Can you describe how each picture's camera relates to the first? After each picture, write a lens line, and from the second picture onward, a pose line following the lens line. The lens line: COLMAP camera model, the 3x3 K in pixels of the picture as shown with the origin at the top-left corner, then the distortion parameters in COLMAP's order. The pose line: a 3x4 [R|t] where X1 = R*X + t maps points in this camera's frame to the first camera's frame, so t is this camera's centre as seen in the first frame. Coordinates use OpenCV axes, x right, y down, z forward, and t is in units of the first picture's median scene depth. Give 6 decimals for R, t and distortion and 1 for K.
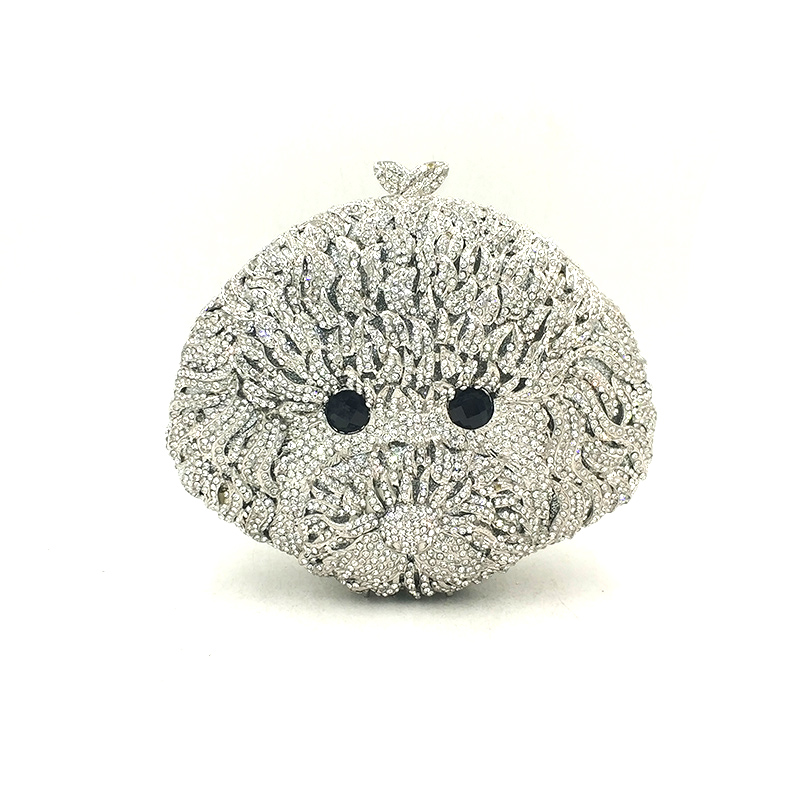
lens RADIAL K [[1097.2, 0, 402.1], [0, 1097.2, 405.4], [0, 0, 1]] dist [-0.174400, 0.000000]
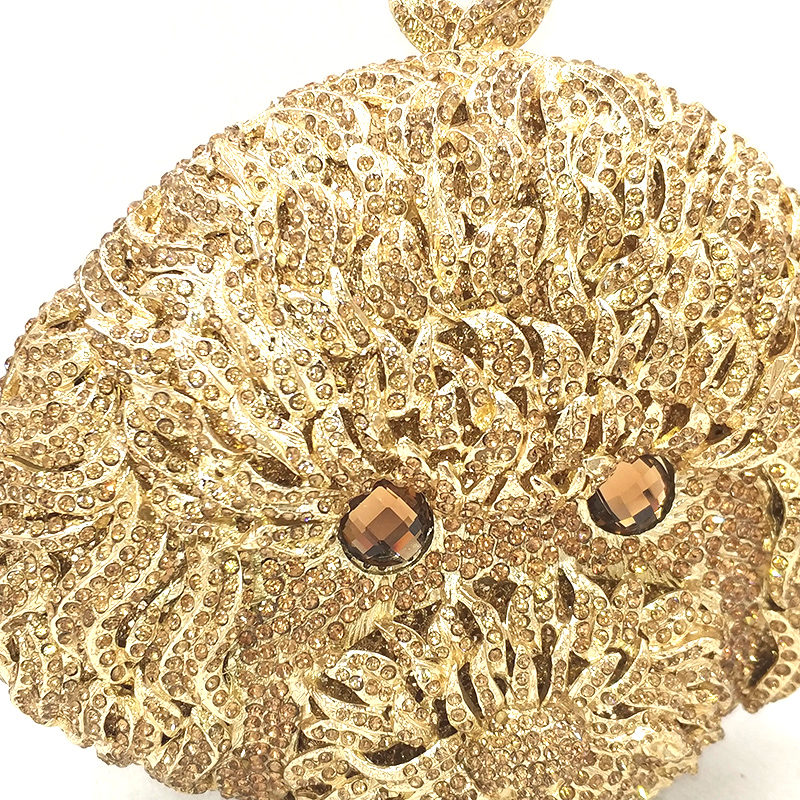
lens RADIAL K [[1118.9, 0, 400.7], [0, 1118.9, 408.3], [0, 0, 1]] dist [0.017117, 0.000000]
pose [[0.975168, -0.080953, 0.206139, -0.142010], [0.069547, 0.995650, 0.062002, -0.076327], [-0.210261, -0.046126, 0.976557, 0.553851]]
